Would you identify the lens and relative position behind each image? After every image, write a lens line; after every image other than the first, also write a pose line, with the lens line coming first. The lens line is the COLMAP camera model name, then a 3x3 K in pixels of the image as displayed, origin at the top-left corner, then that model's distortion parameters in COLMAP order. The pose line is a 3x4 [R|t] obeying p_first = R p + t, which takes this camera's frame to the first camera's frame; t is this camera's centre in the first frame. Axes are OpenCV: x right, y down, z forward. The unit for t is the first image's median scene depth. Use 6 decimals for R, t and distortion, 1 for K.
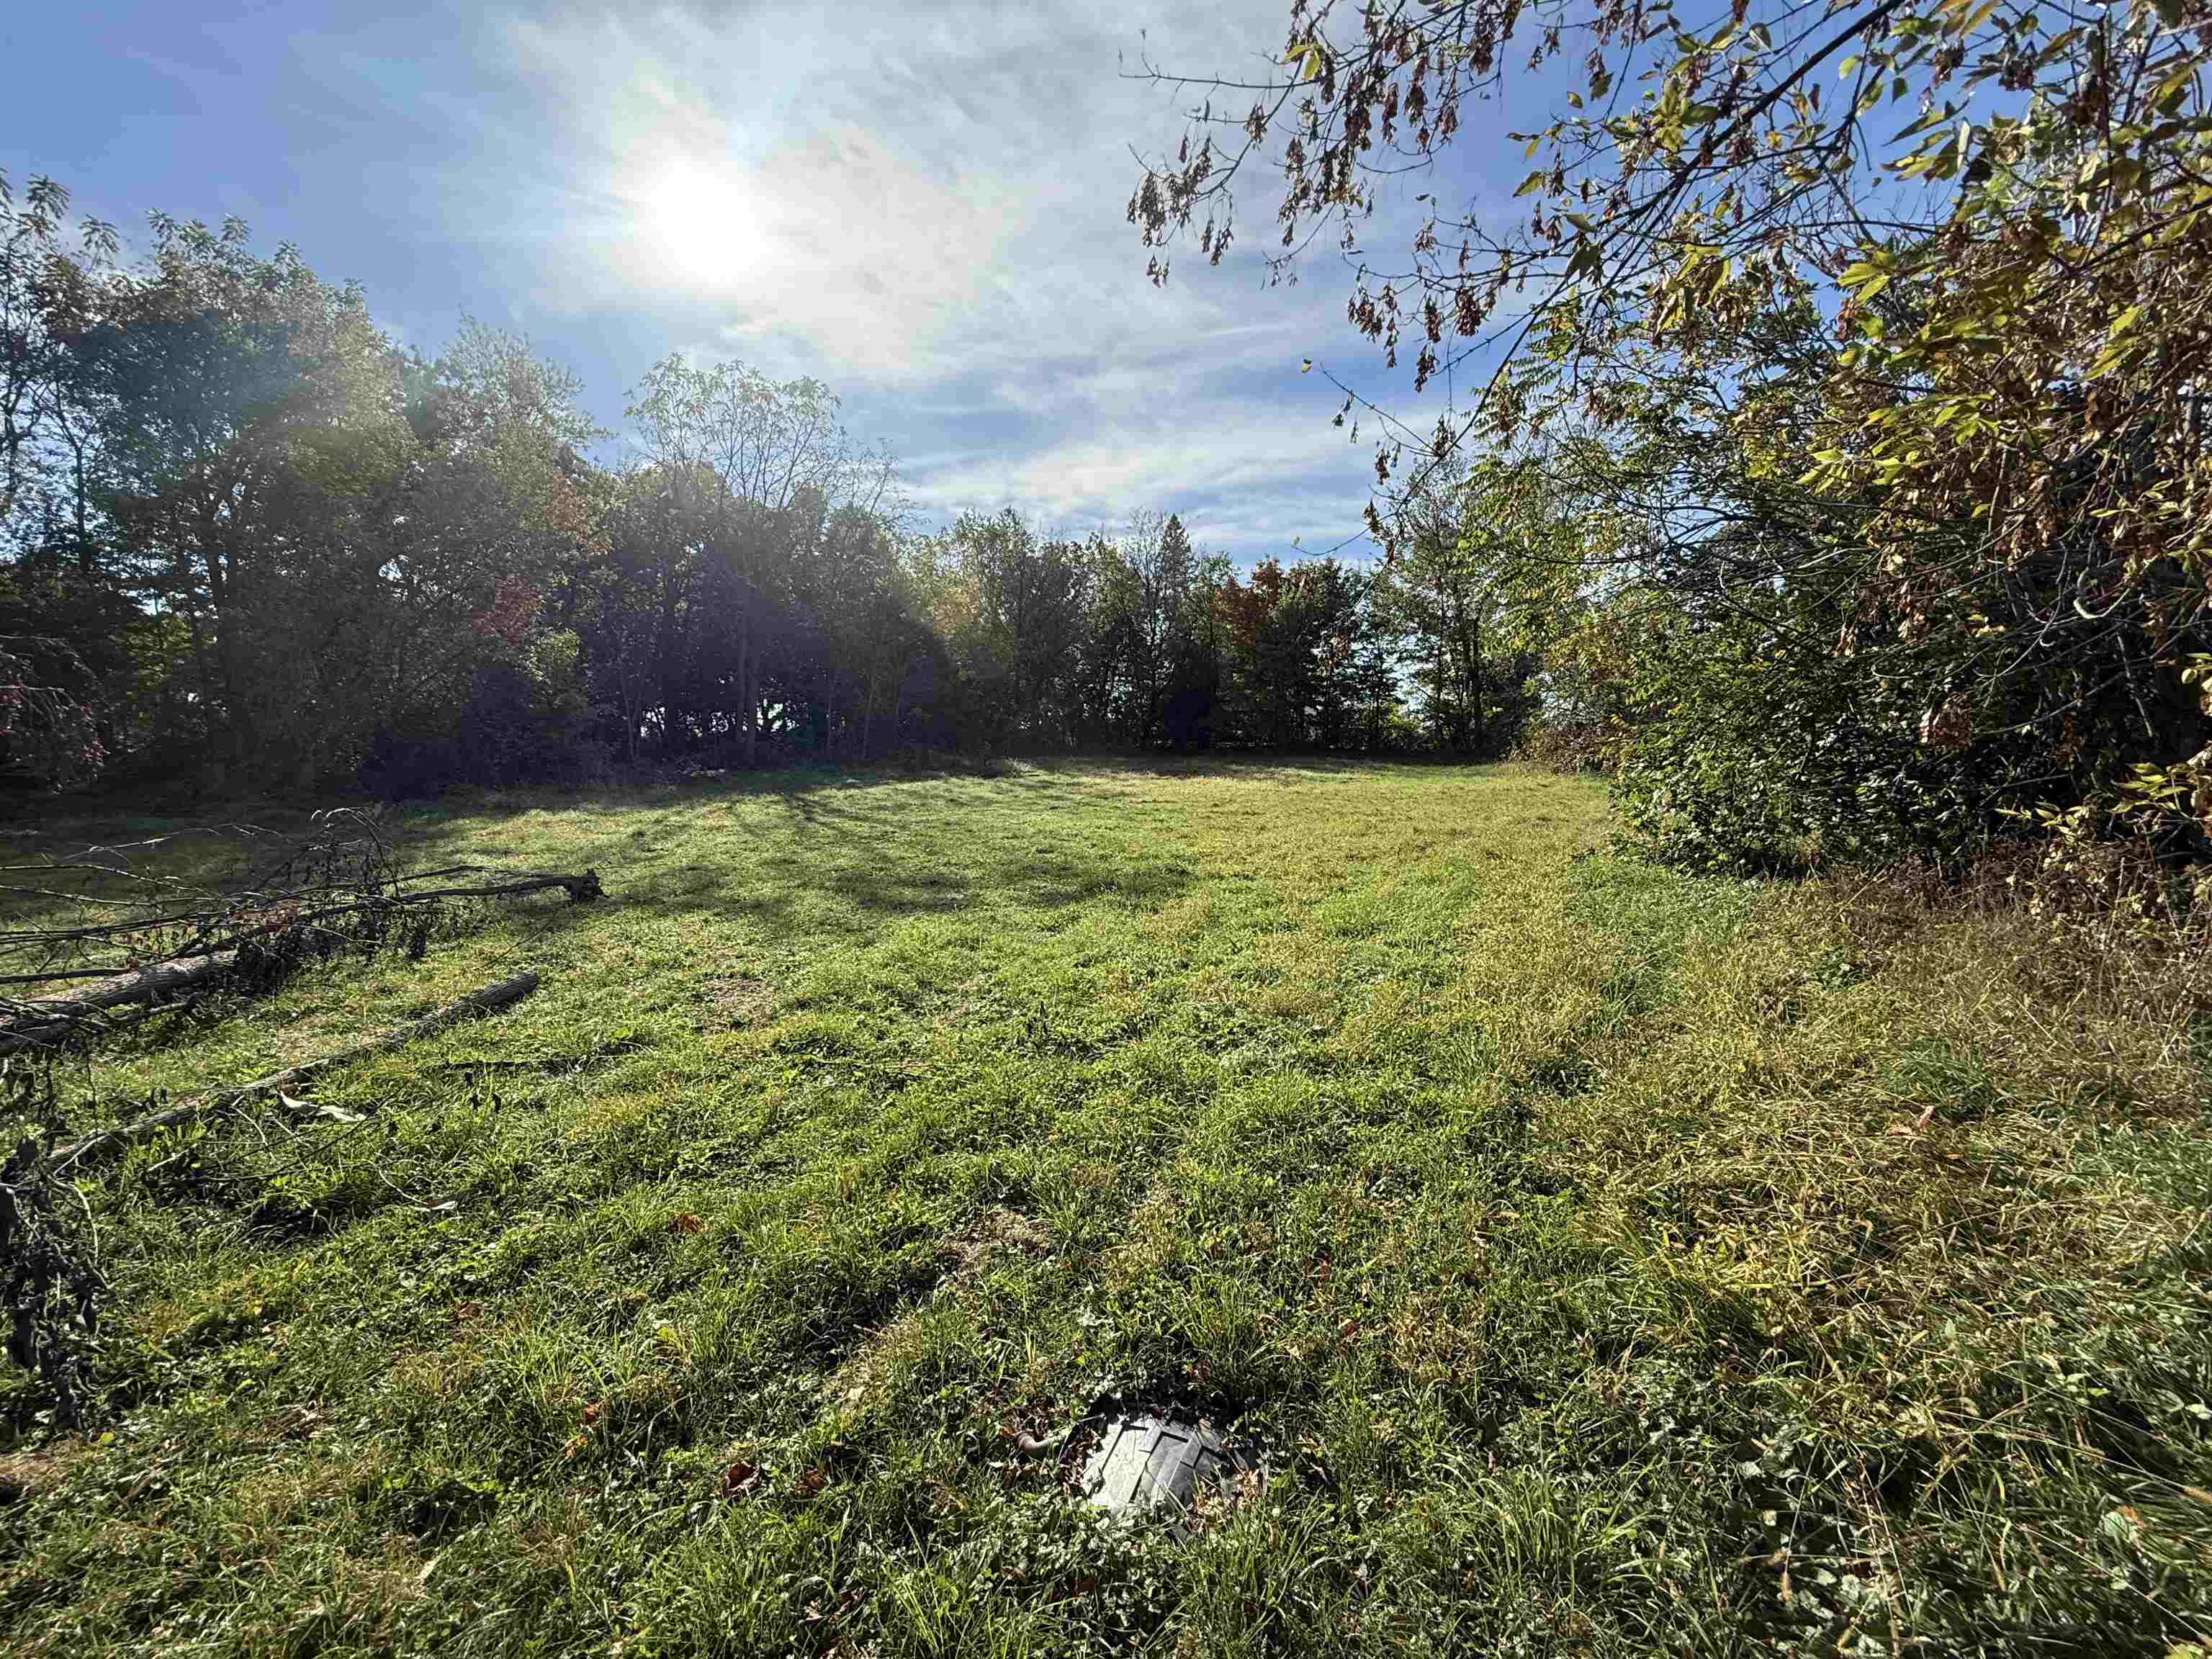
lens RADIAL K [[885.0, 0, 1085.7], [0, 885.0, 828.7], [0, 0, 1]] dist [0.000534, -0.000115]
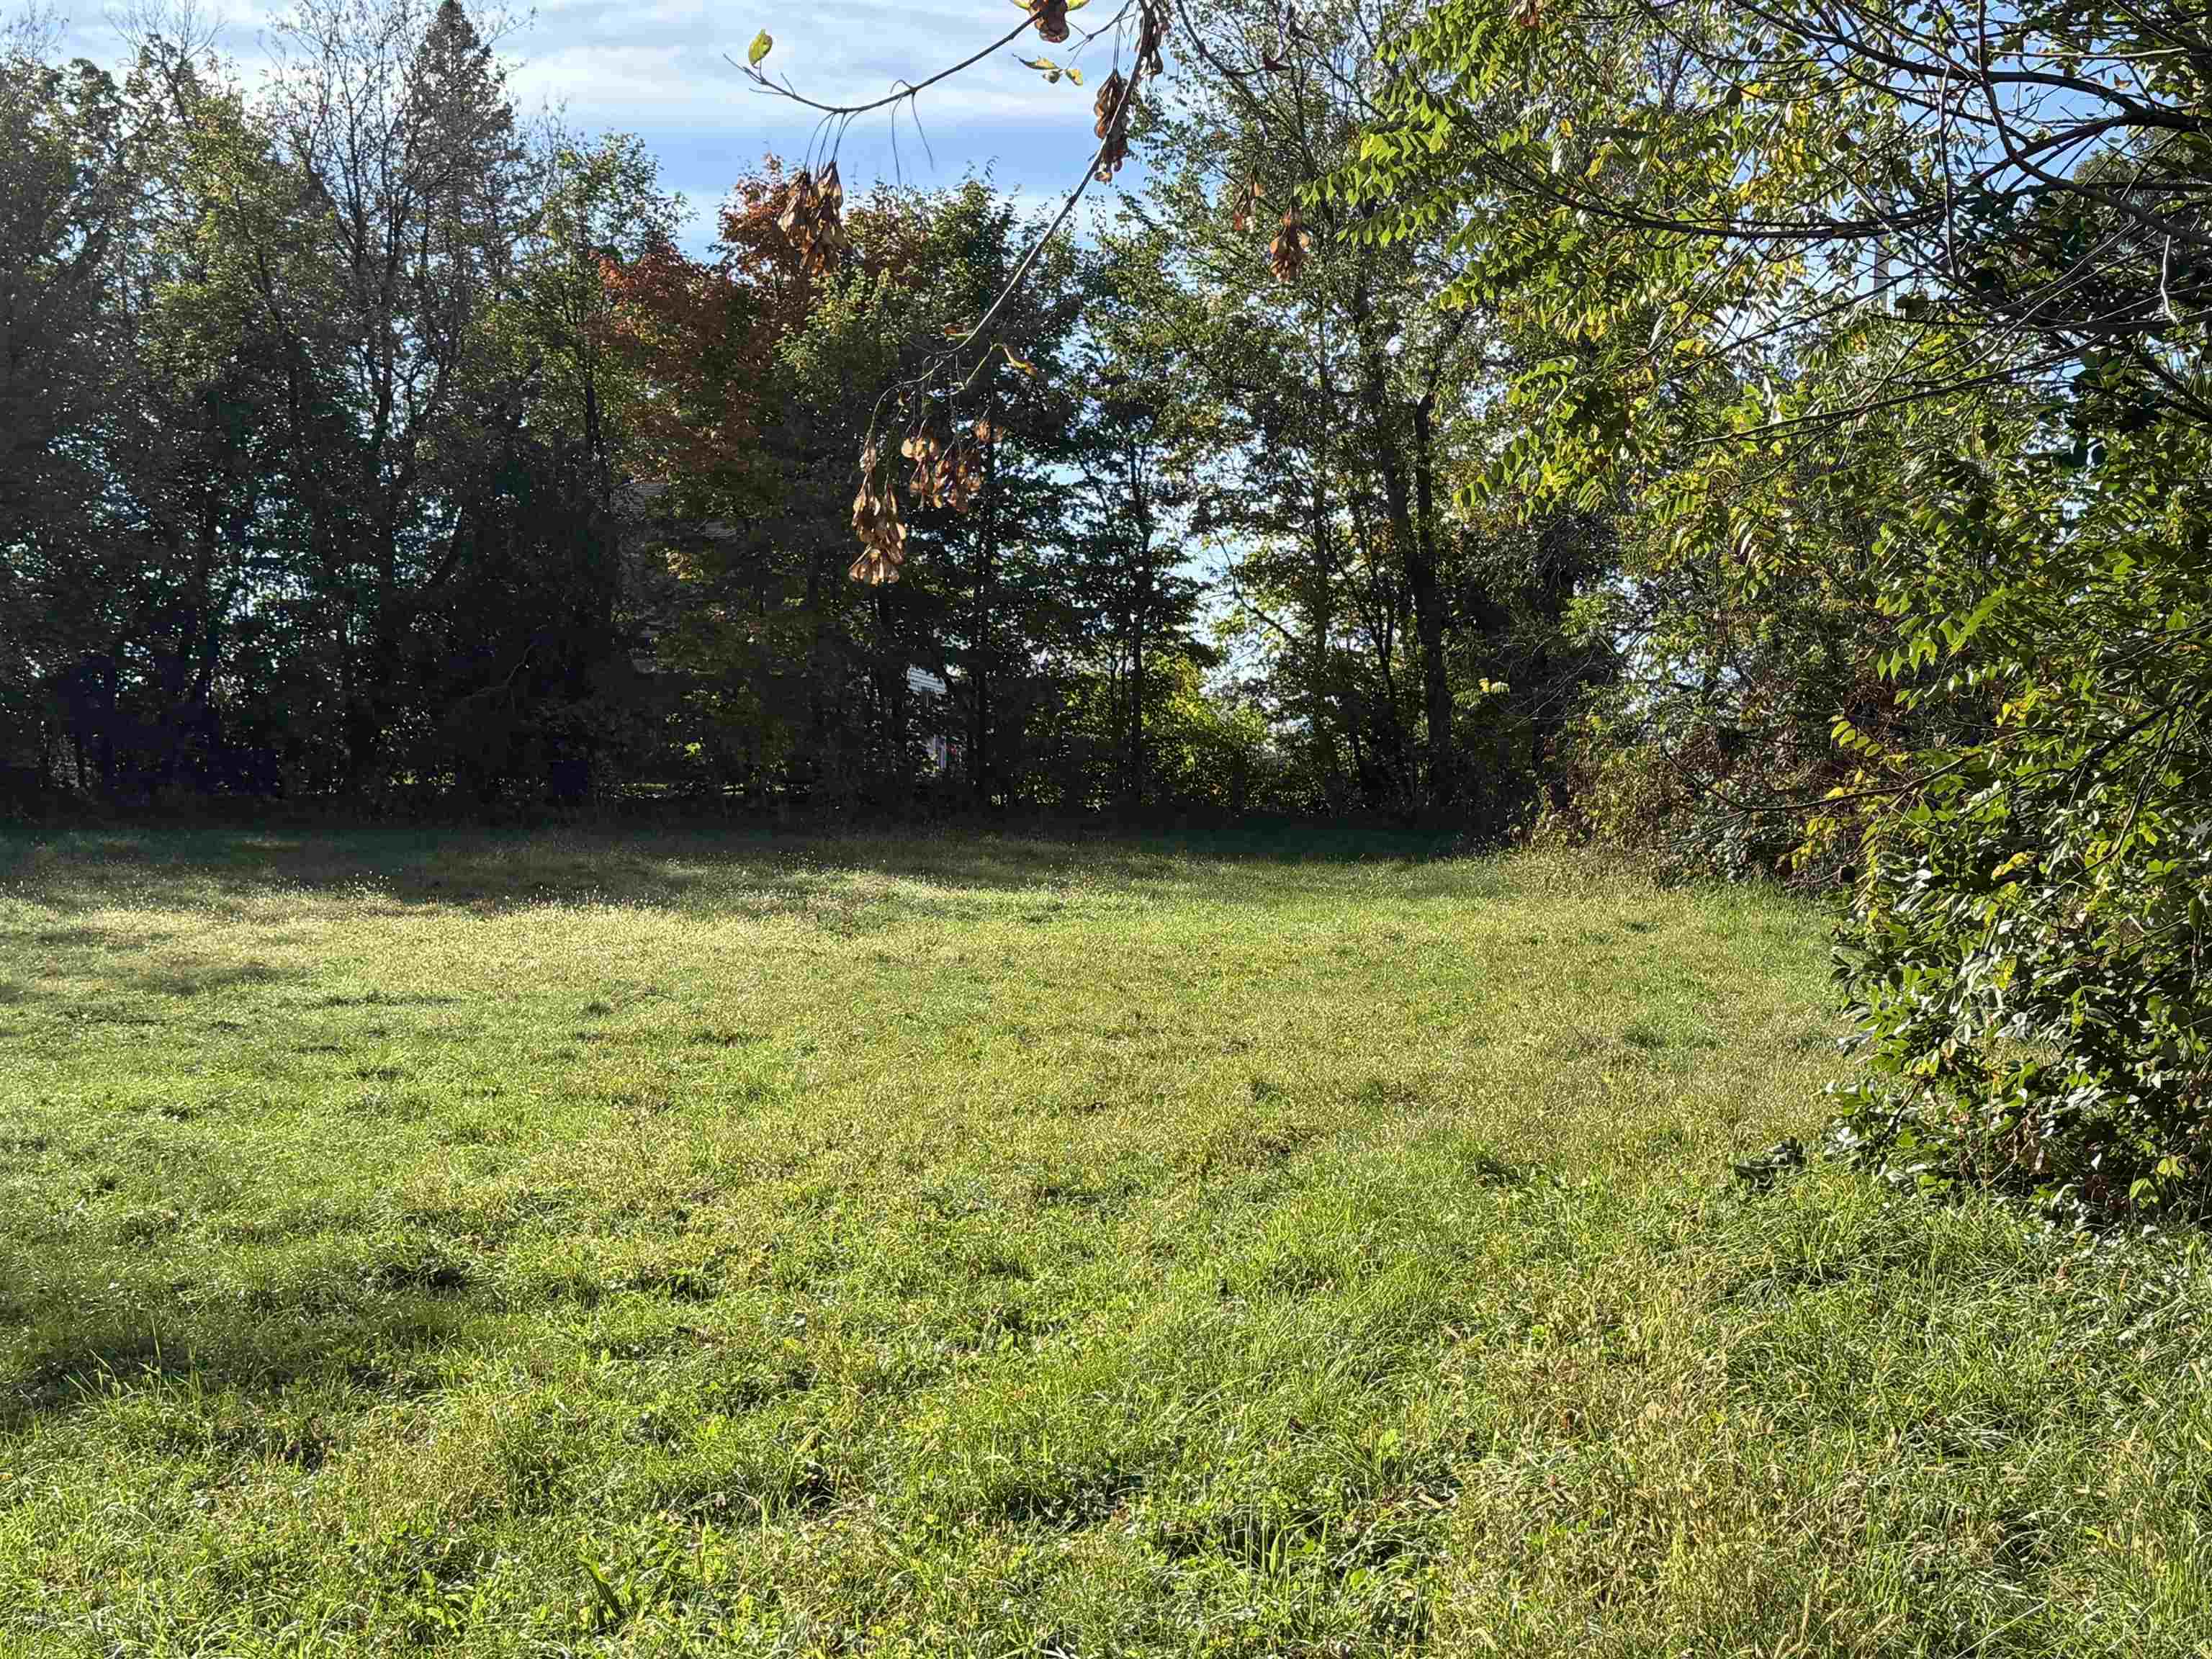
lens RADIAL K [[3000.4, 0, 1110.8], [0, 3000.4, 829.0], [0, 0, 1]] dist [0.143200, 0.000000]
pose [[0.953378, -0.000192, 0.301777, 0.006587], [0.024556, 0.996733, -0.076944, -0.003038], [-0.300776, 0.080767, 0.950269, 0.014966]]
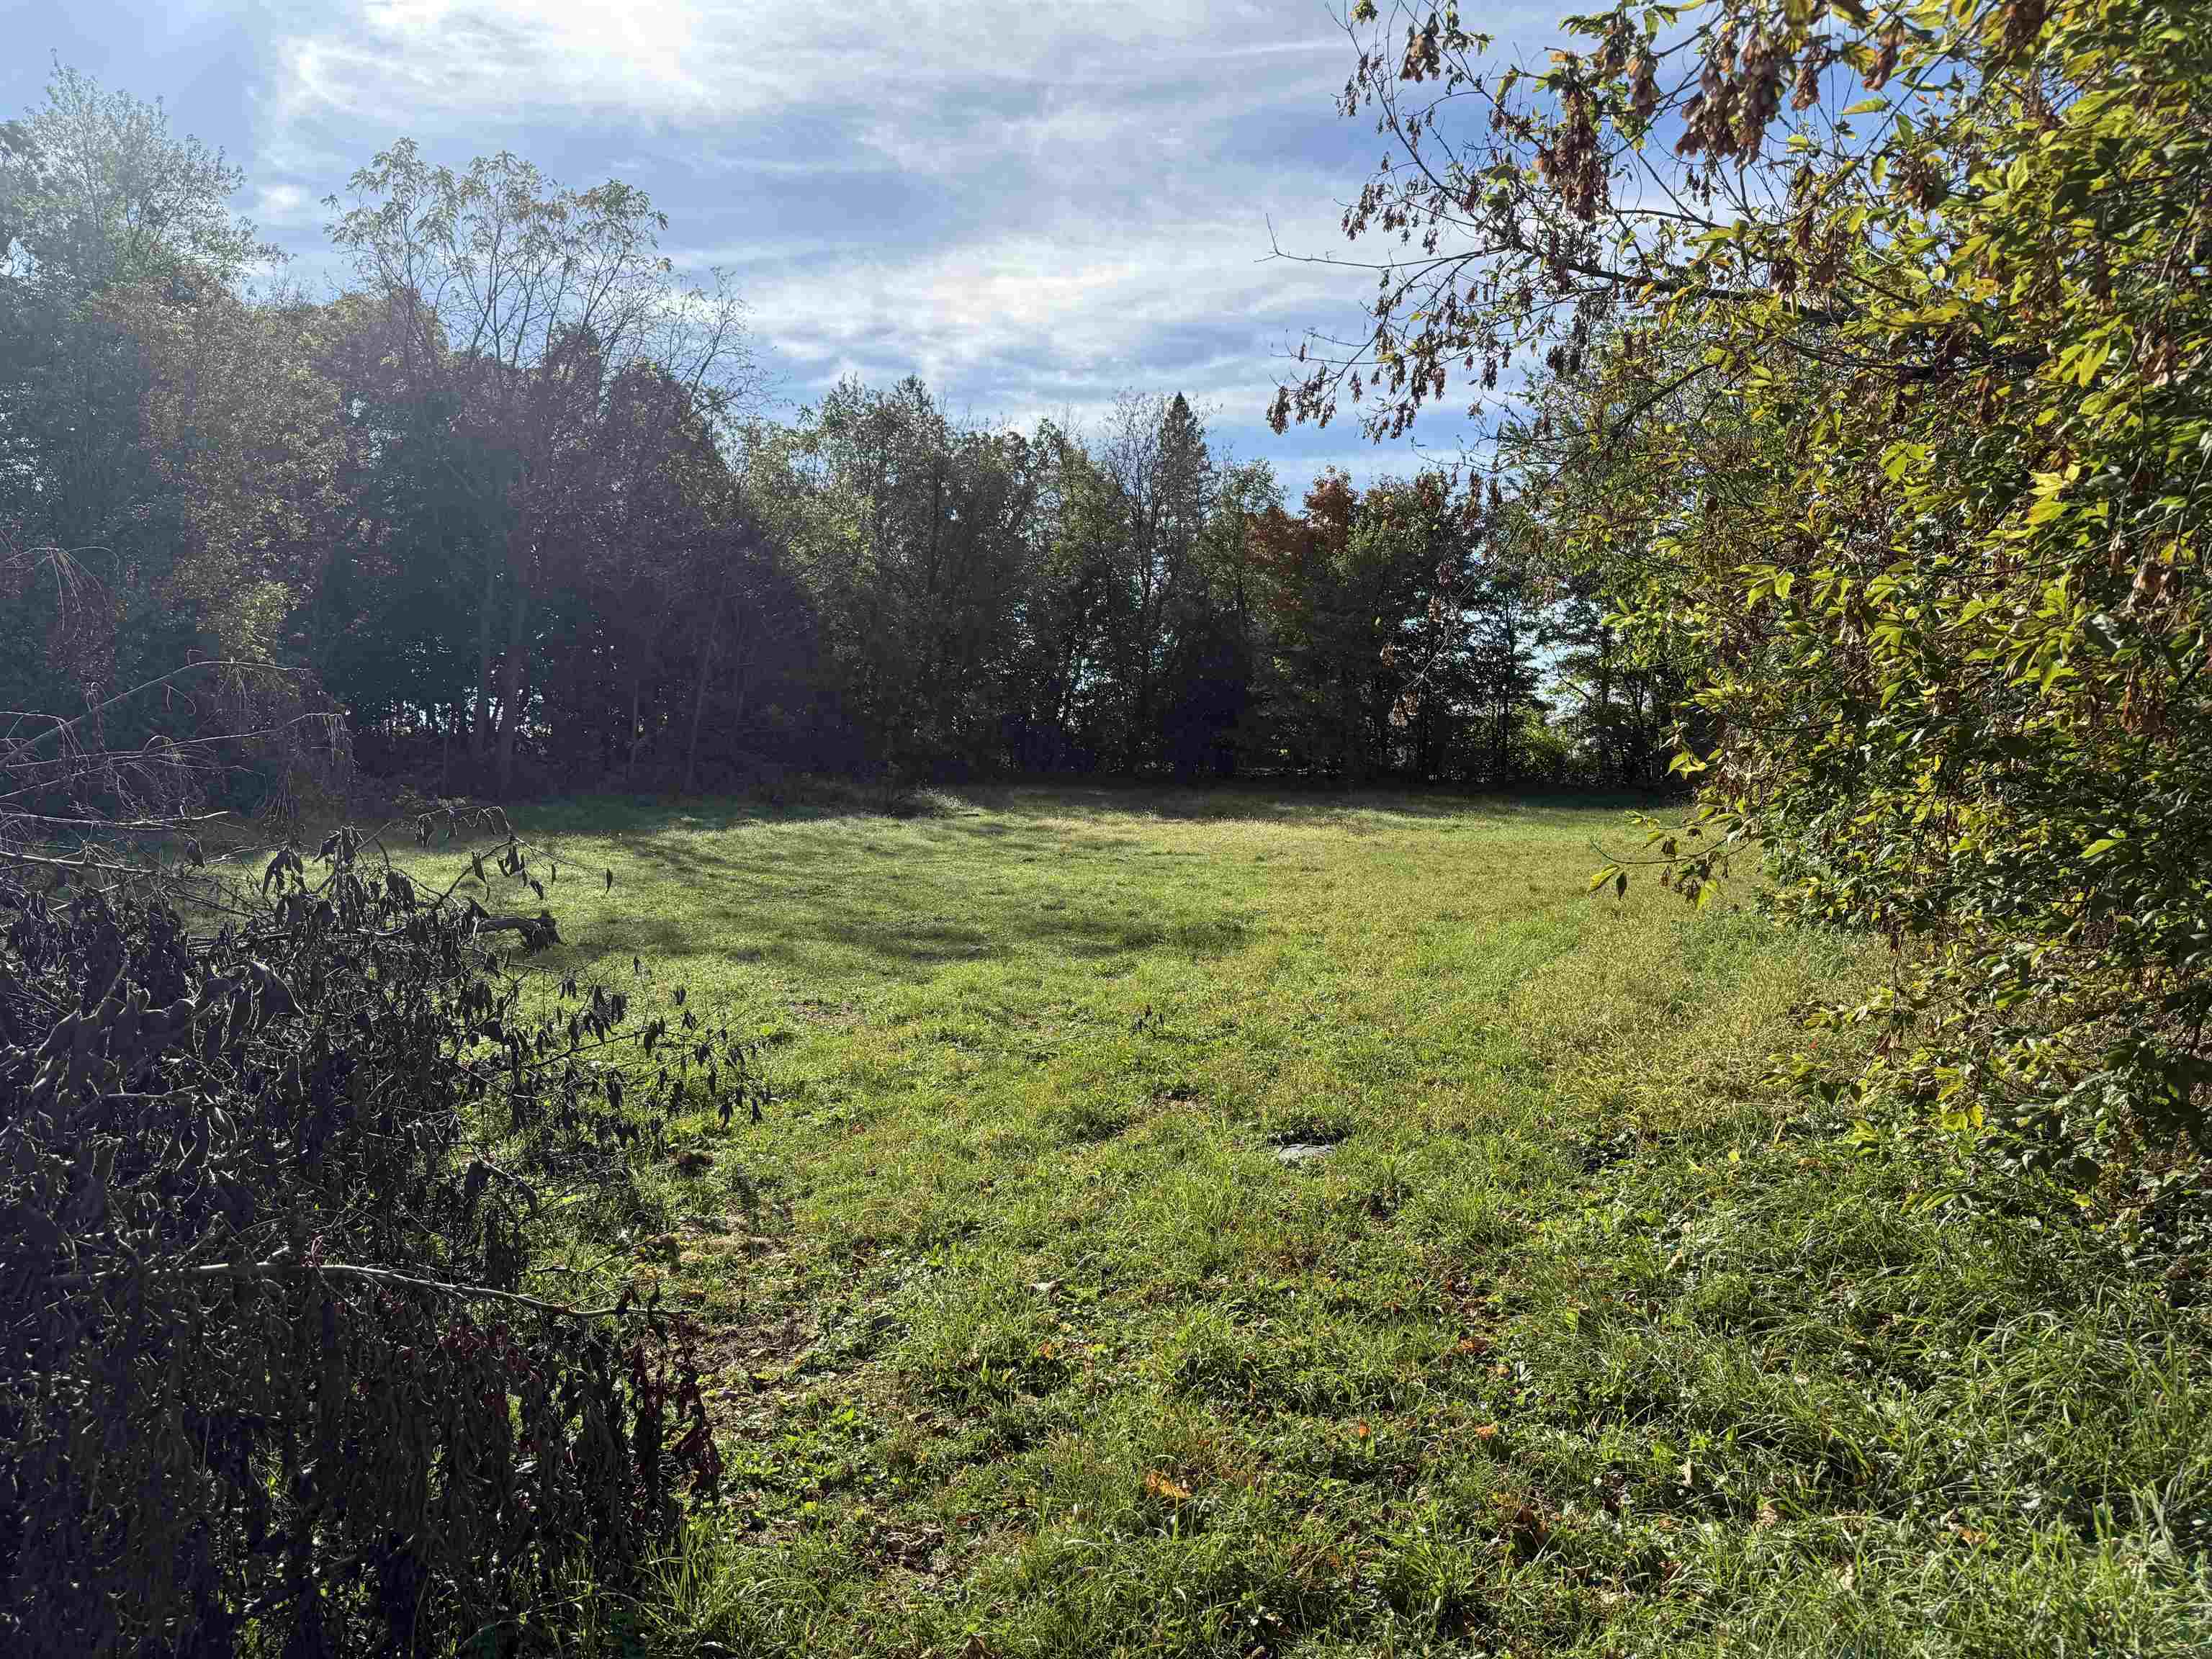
lens RADIAL K [[1556.3, 0, 1081.3], [0, 1556.3, 866.4], [0, 0, 1]] dist [0.109456, 0.003419]
pose [[0.998750, 0.012333, 0.048442, -0.028062], [-0.010813, 0.999445, -0.031506, 0.010228], [-0.048803, 0.030943, 0.998329, -0.116614]]
